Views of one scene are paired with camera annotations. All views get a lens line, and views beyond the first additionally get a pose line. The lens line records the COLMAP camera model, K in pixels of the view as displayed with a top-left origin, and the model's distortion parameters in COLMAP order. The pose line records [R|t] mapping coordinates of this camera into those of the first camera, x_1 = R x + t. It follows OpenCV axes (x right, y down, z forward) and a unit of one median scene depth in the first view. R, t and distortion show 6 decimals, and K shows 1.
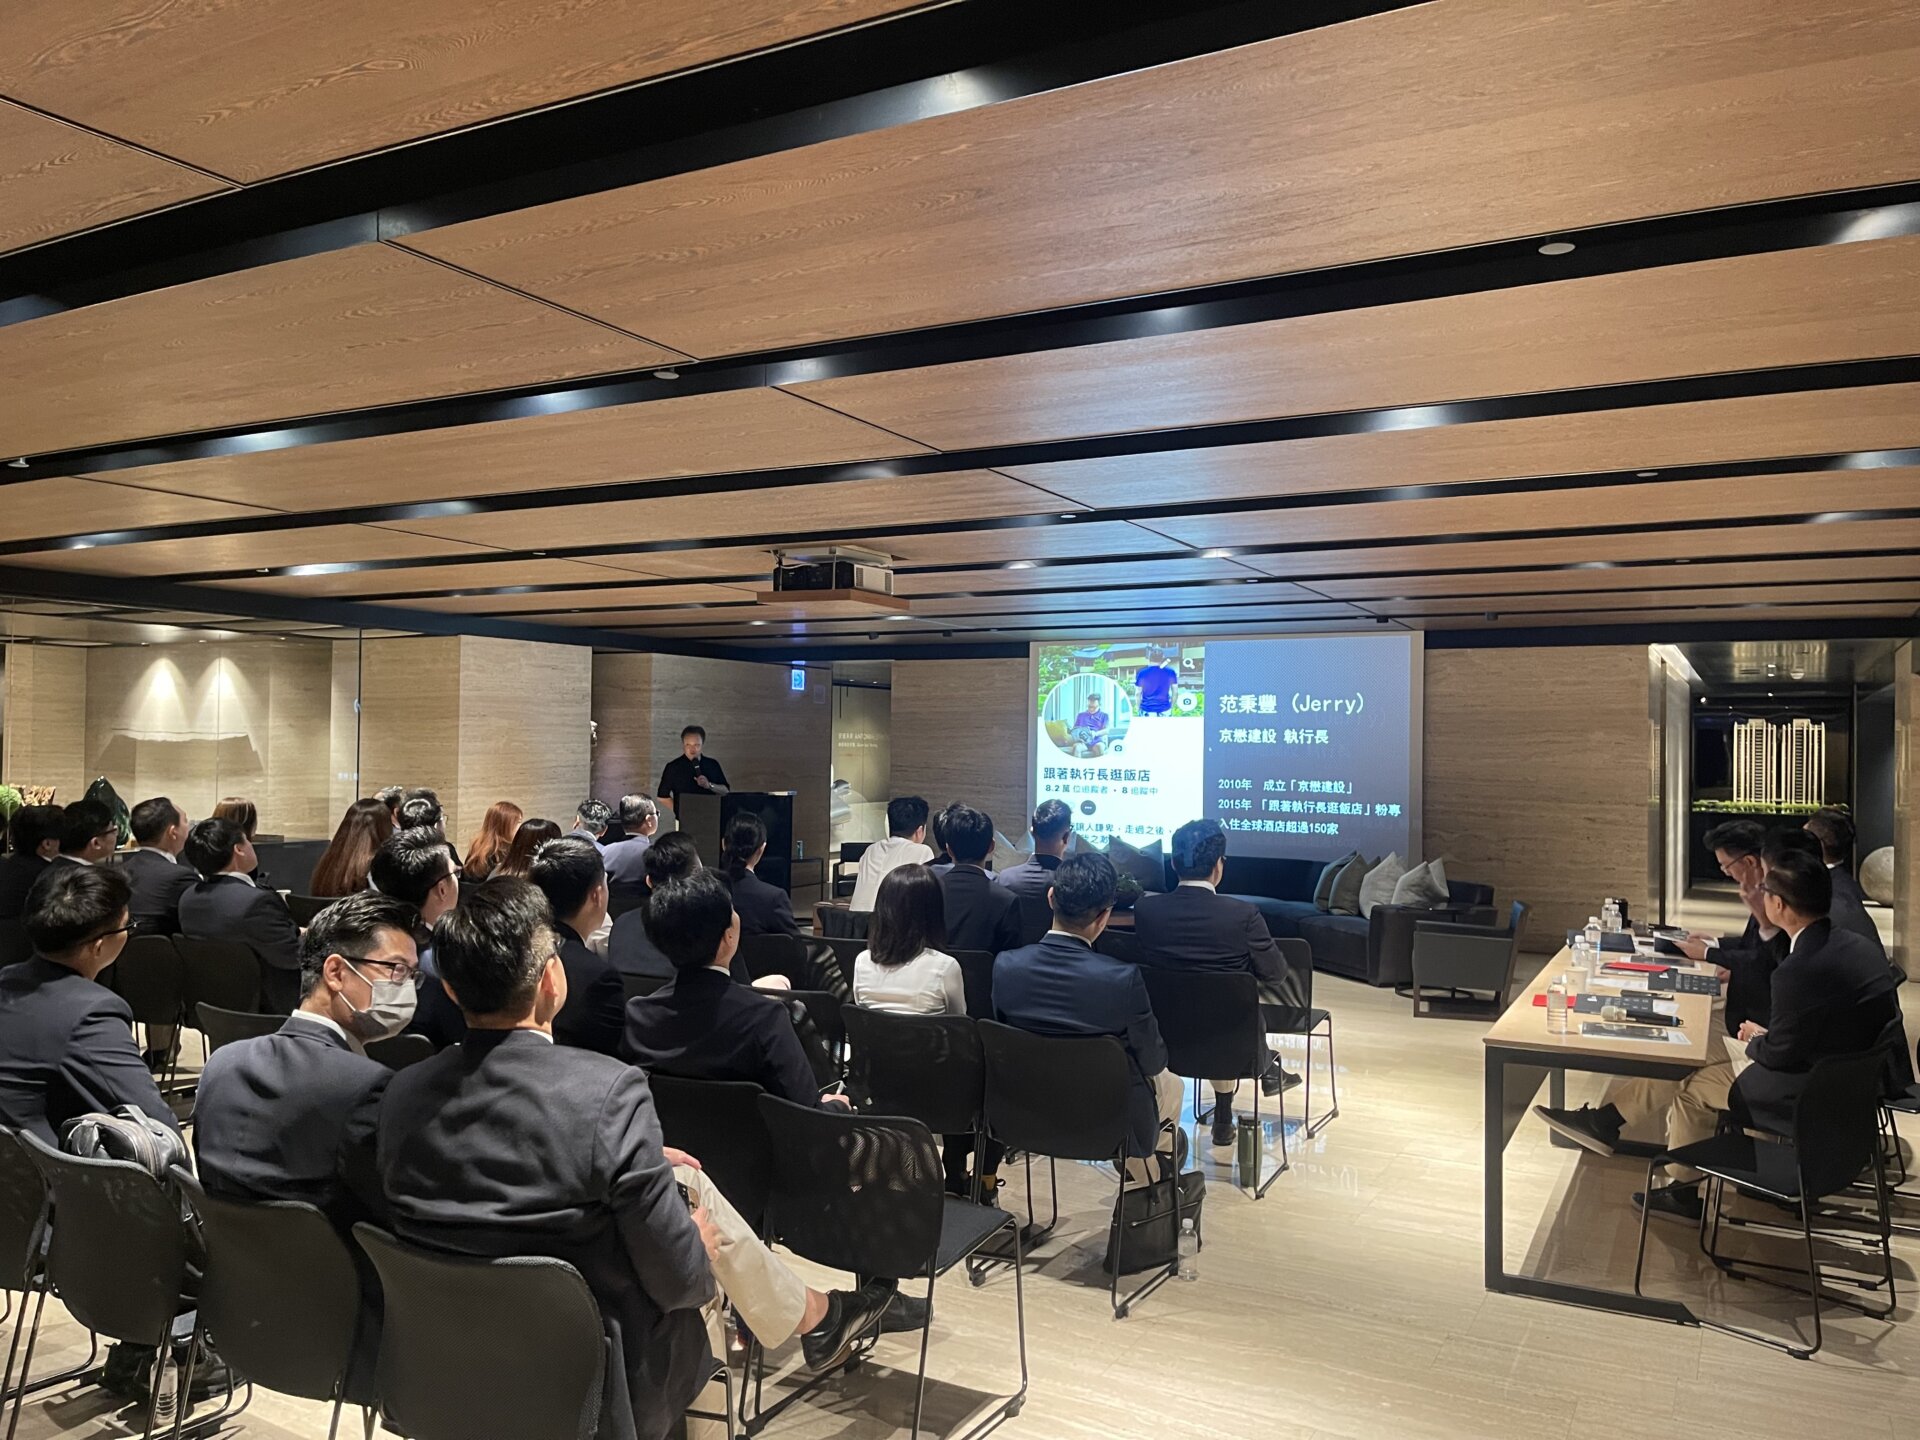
lens RADIAL K [[1452.4, 0, 960.0], [0, 1452.4, 720.0], [0, 0, 1]] dist [-0.001521, -0.000082]
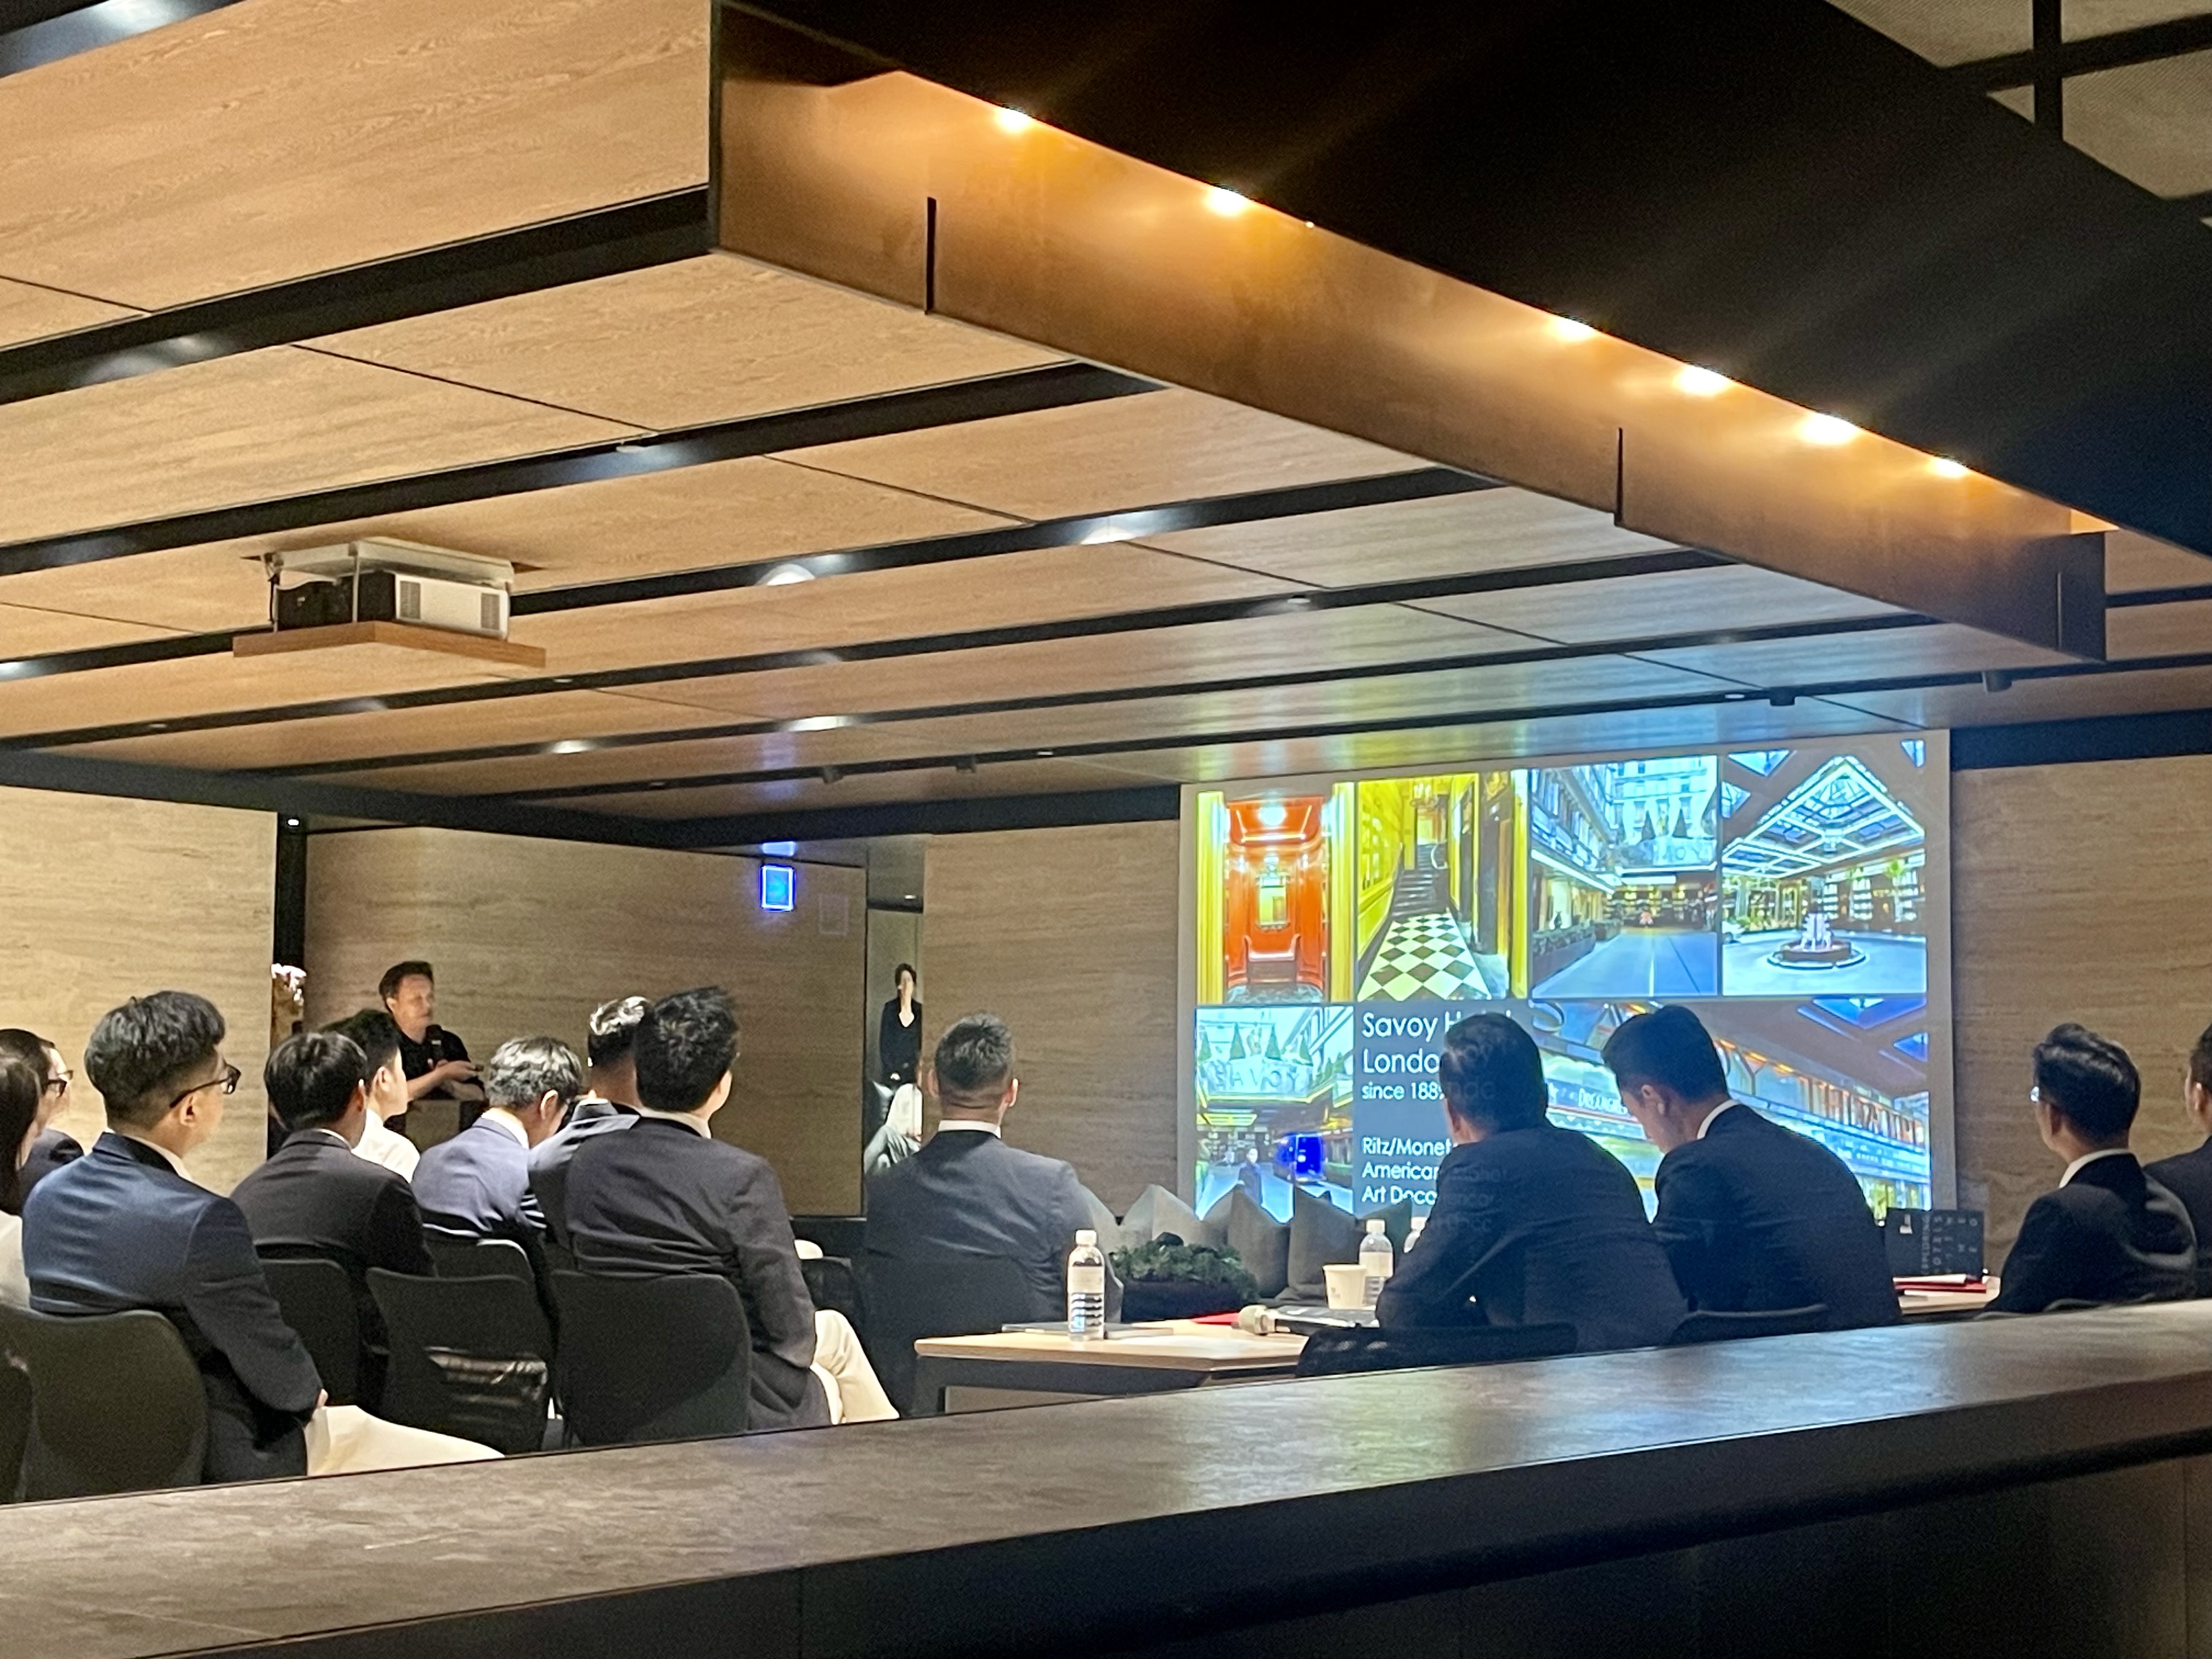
lens RADIAL K [[3352.1, 0, 1106.0], [0, 3352.1, 829.5], [0, 0, 1]] dist [0.030119, 0.024101]
pose [[0.986534, -0.019071, -0.162439, 0.222721], [0.007293, 0.997320, -0.072796, 0.043125], [0.163392, 0.070631, 0.984030, -0.074398]]
